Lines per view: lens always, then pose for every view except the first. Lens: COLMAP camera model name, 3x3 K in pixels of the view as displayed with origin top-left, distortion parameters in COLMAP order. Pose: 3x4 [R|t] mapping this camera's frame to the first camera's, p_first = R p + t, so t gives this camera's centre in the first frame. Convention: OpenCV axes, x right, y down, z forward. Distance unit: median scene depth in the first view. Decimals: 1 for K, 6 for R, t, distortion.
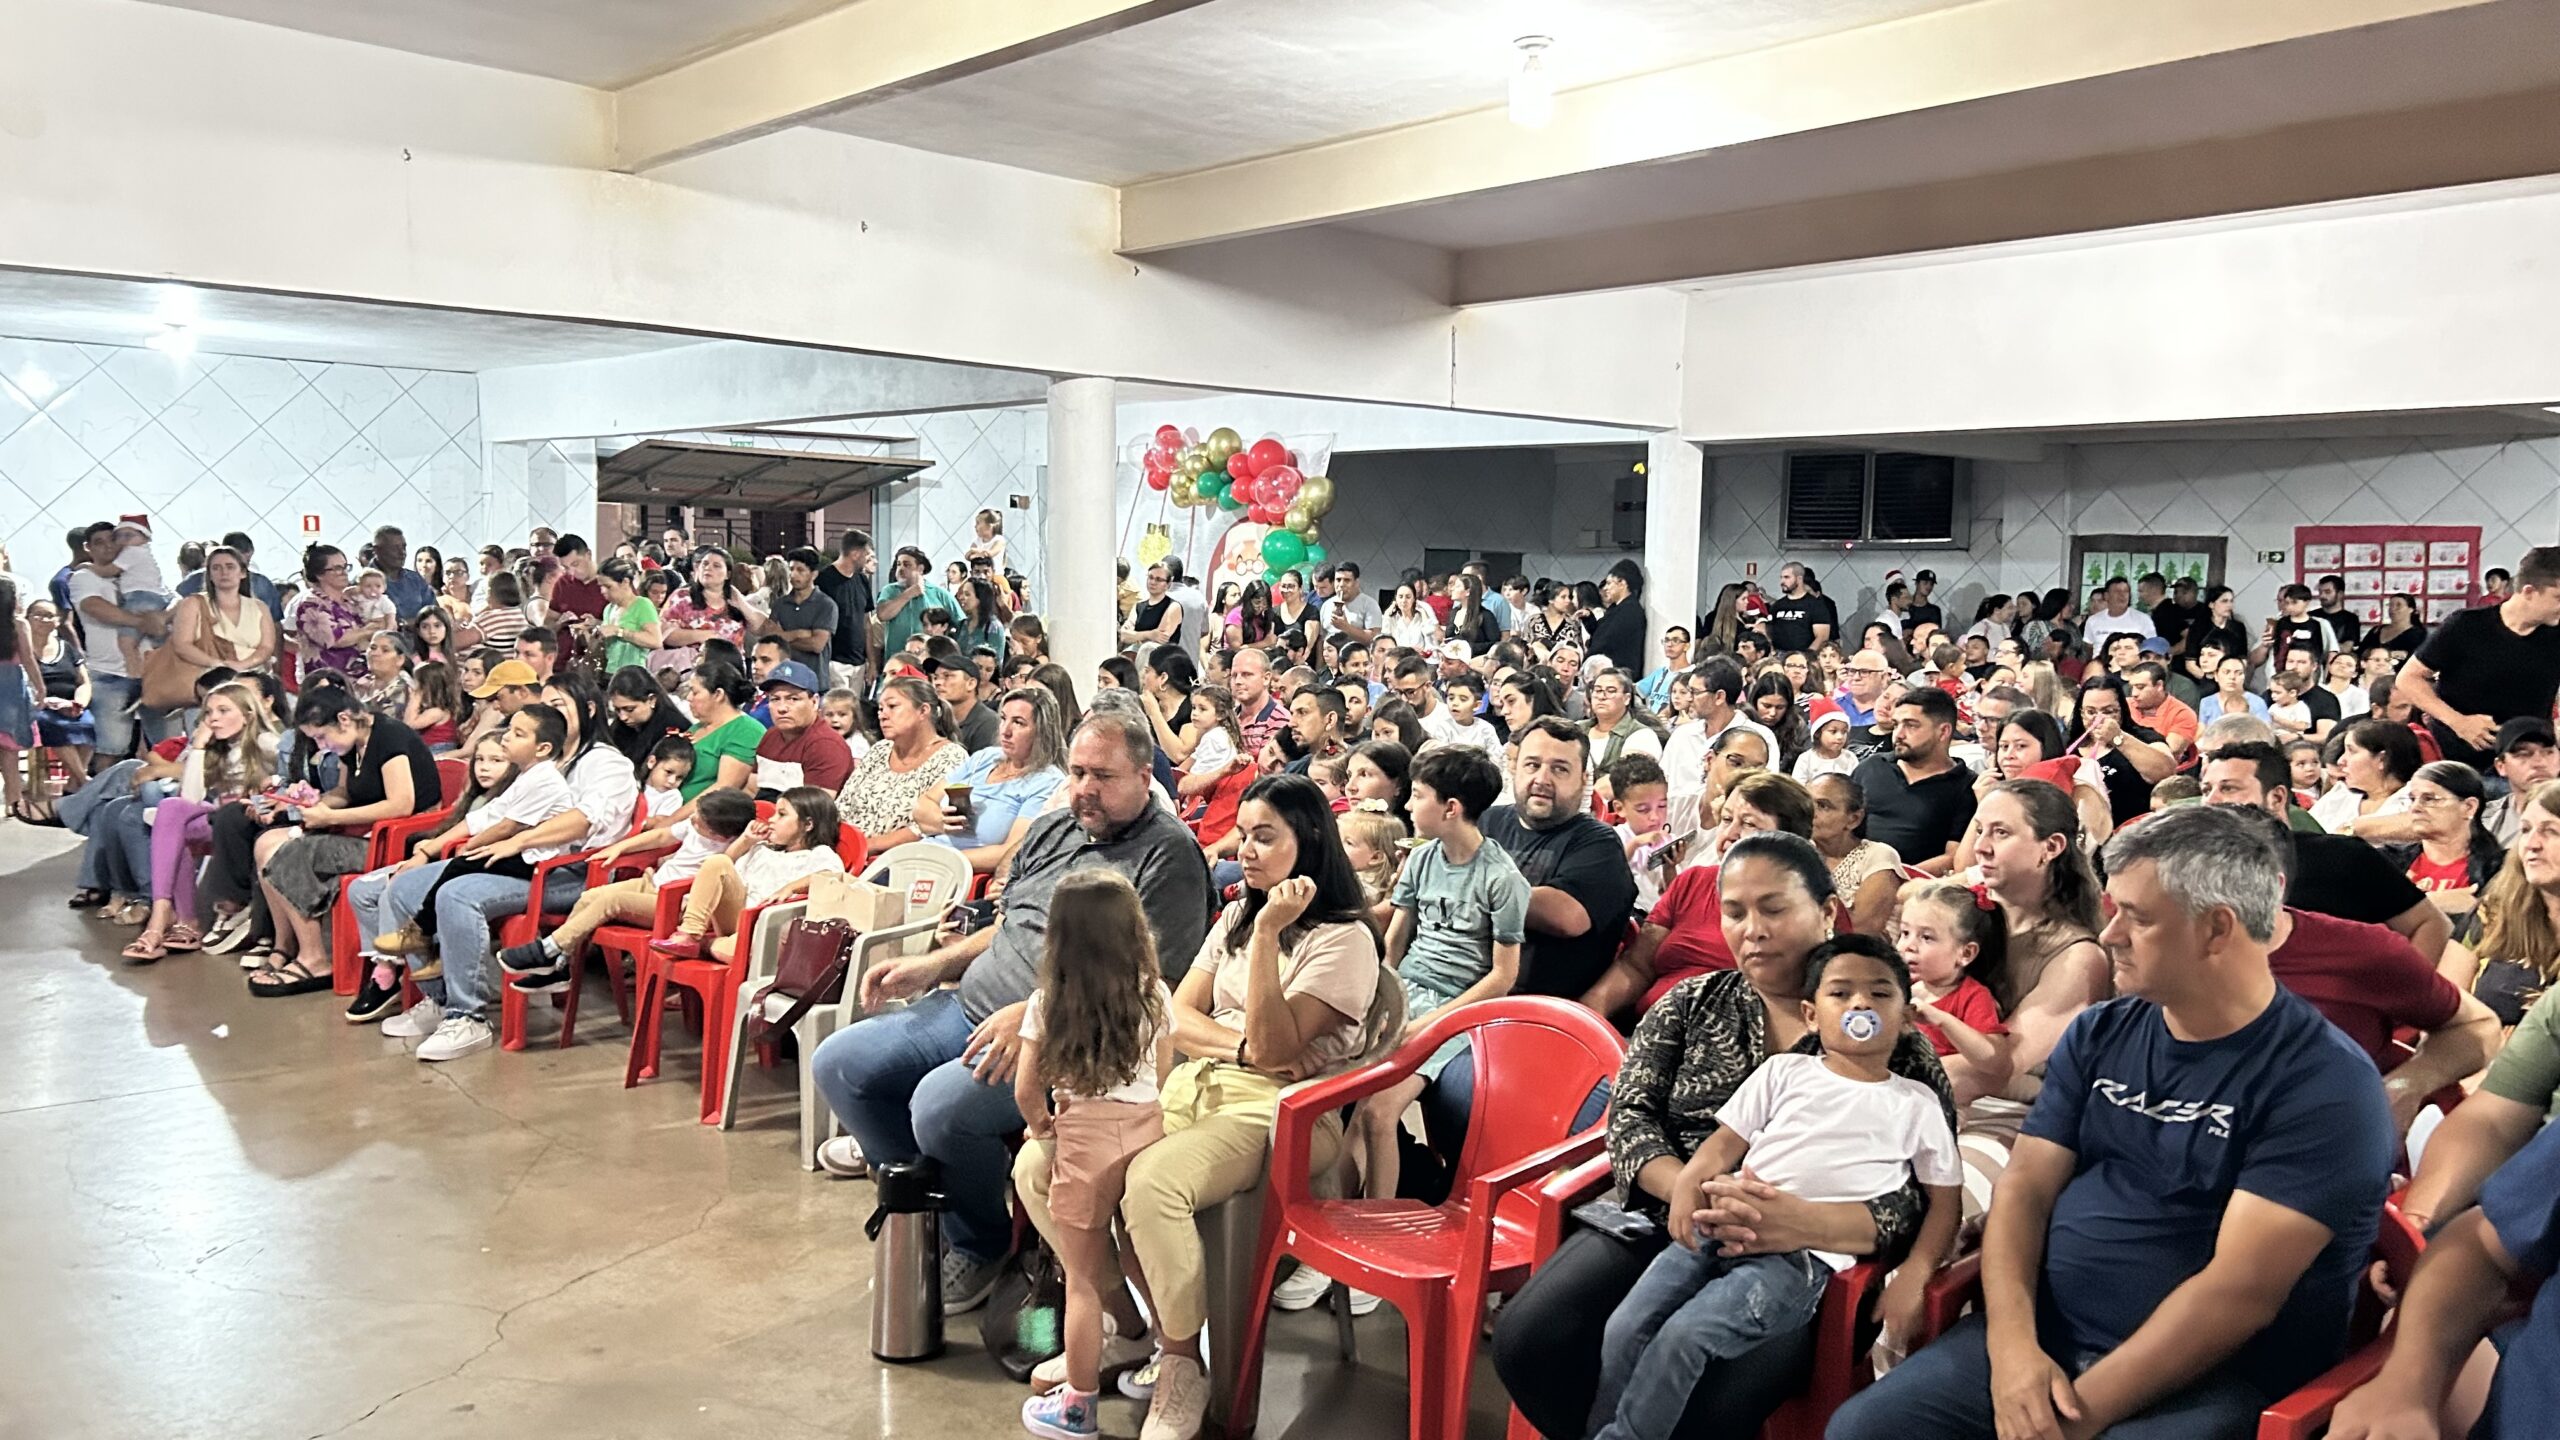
lens RADIAL K [[1929.1, 0, 1284.3], [0, 1929.1, 697.3], [0, 0, 1]] dist [0.054458, -0.066352]
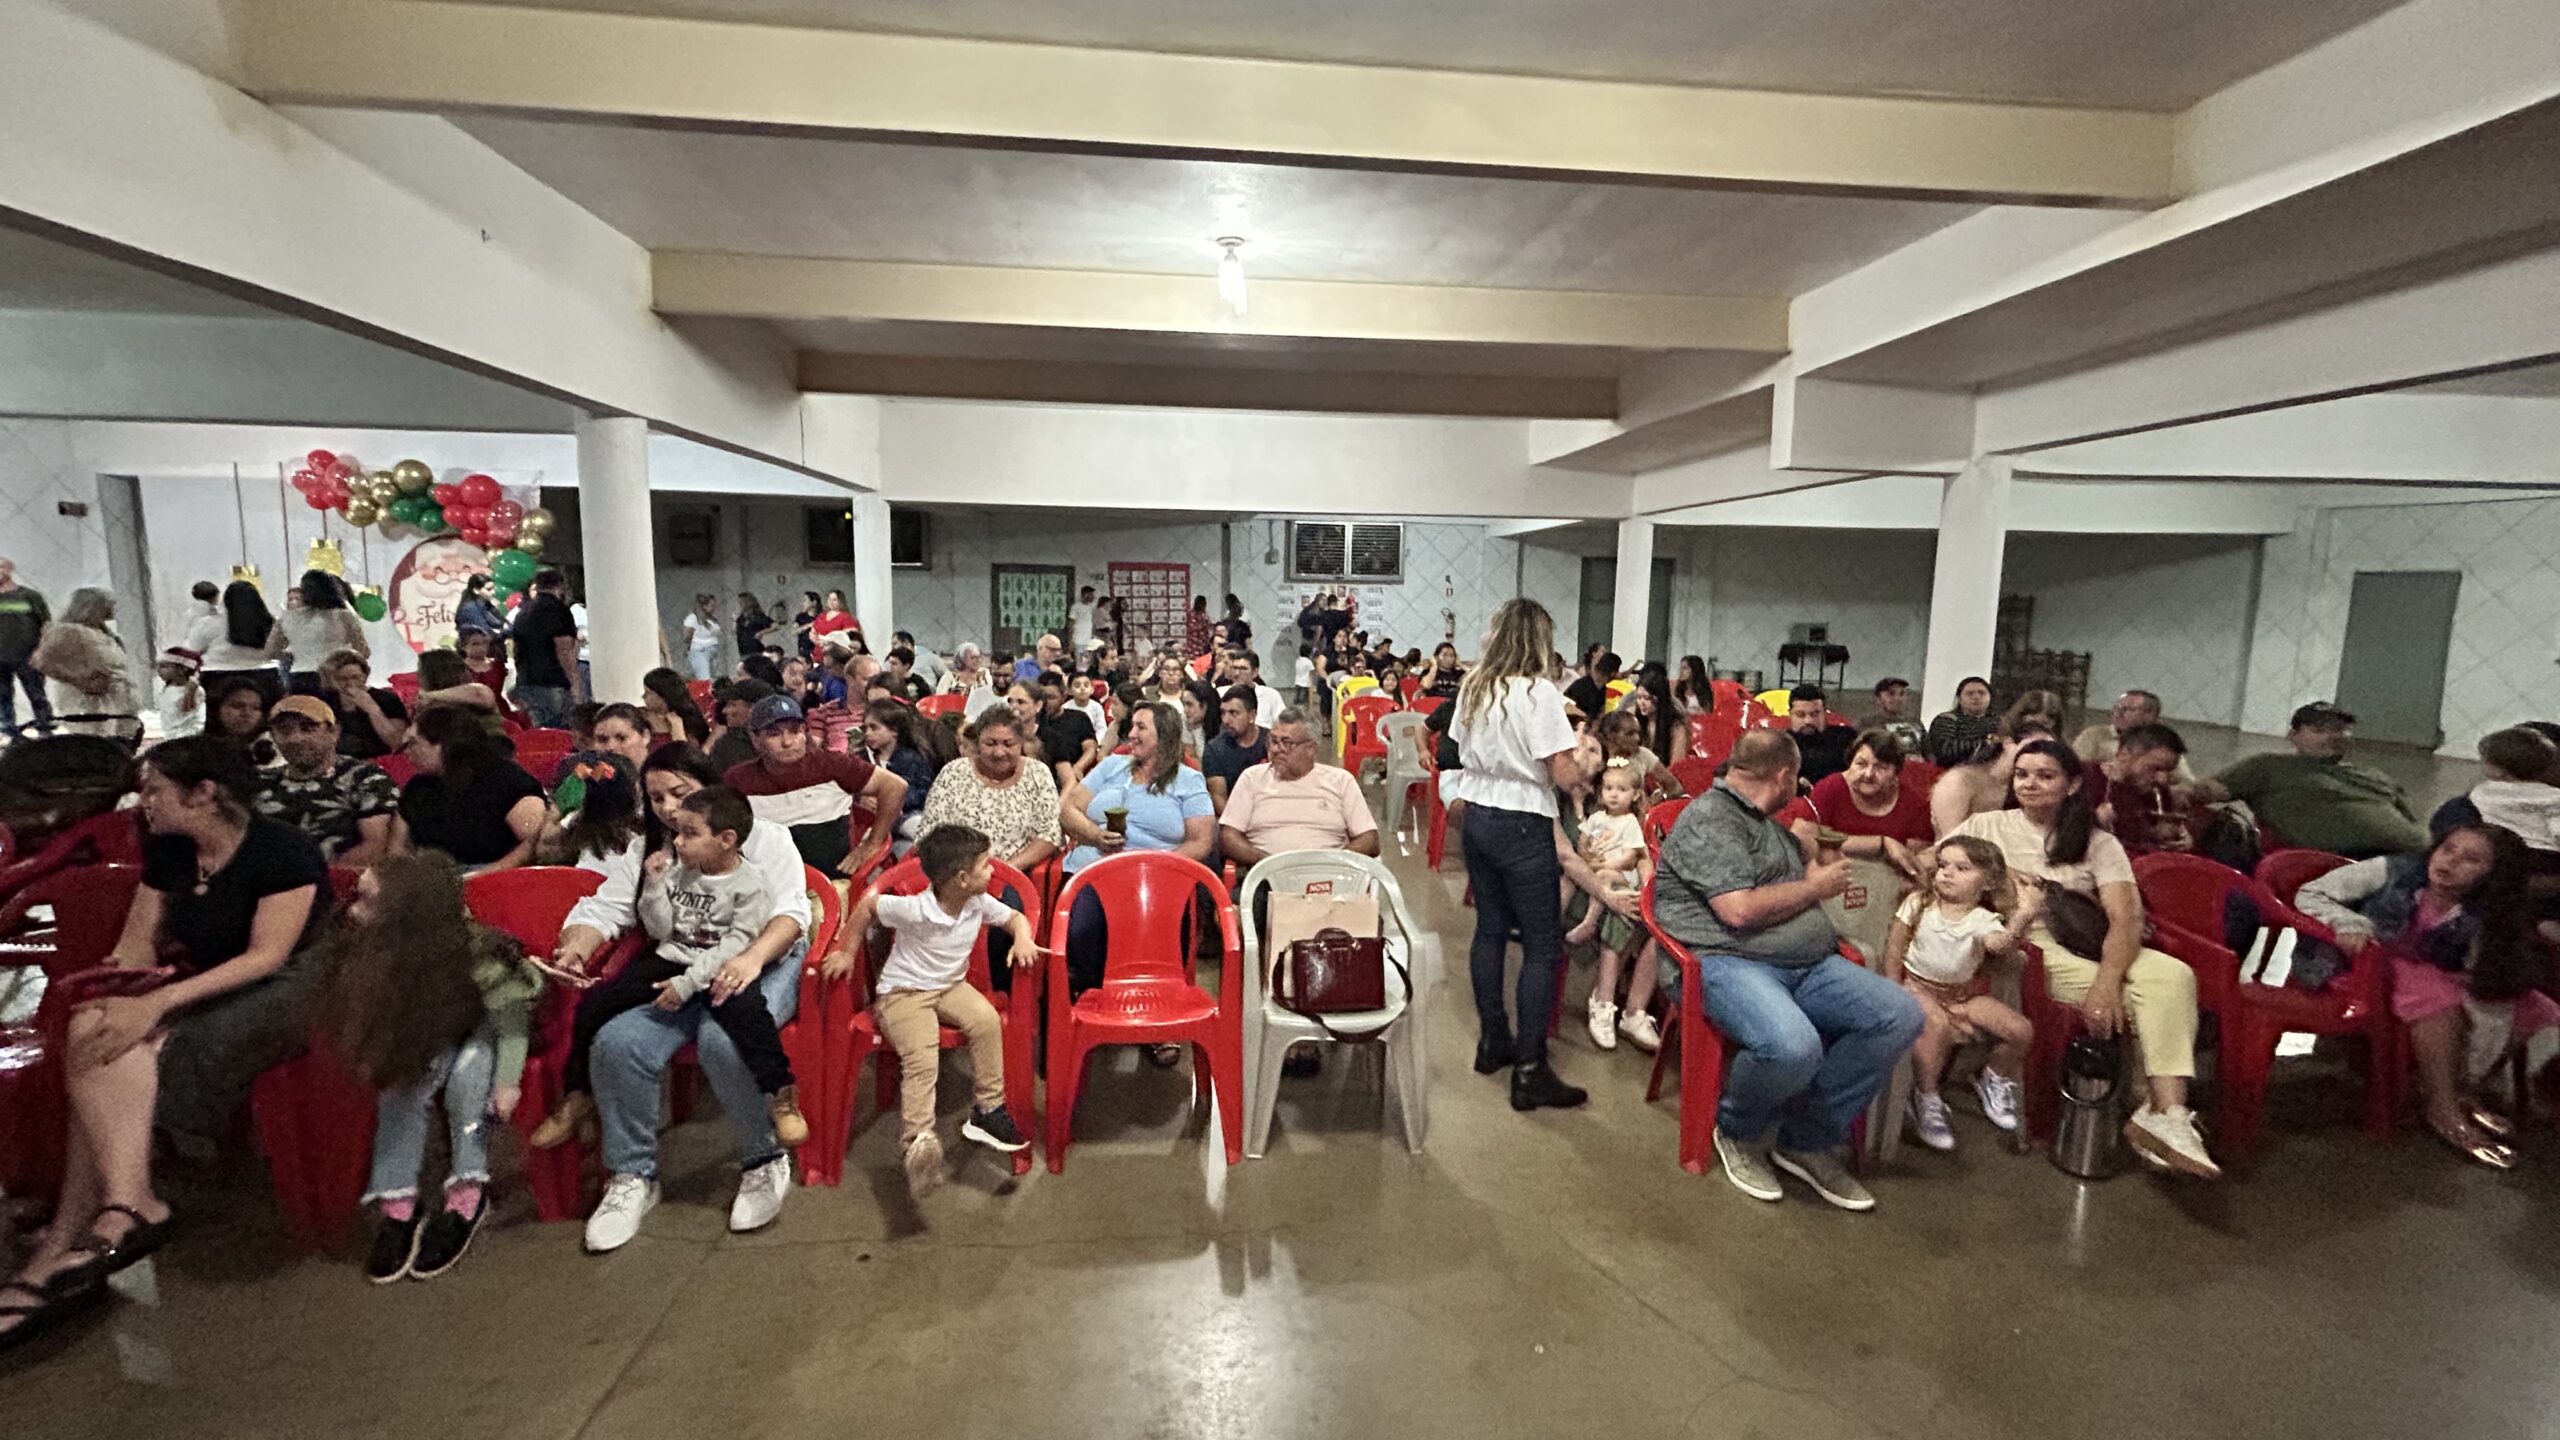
lens RADIAL K [[1041.8, 0, 1261.1], [0, 1041.8, 725.4], [0, 0, 1]] dist [-0.004560, 0.002203]
pose [[0.618360, -0.106787, 0.778606, -0.240052], [0.045210, 0.993918, 0.100413, -0.022160], [-0.784593, -0.026891, 0.619427, 0.223678]]
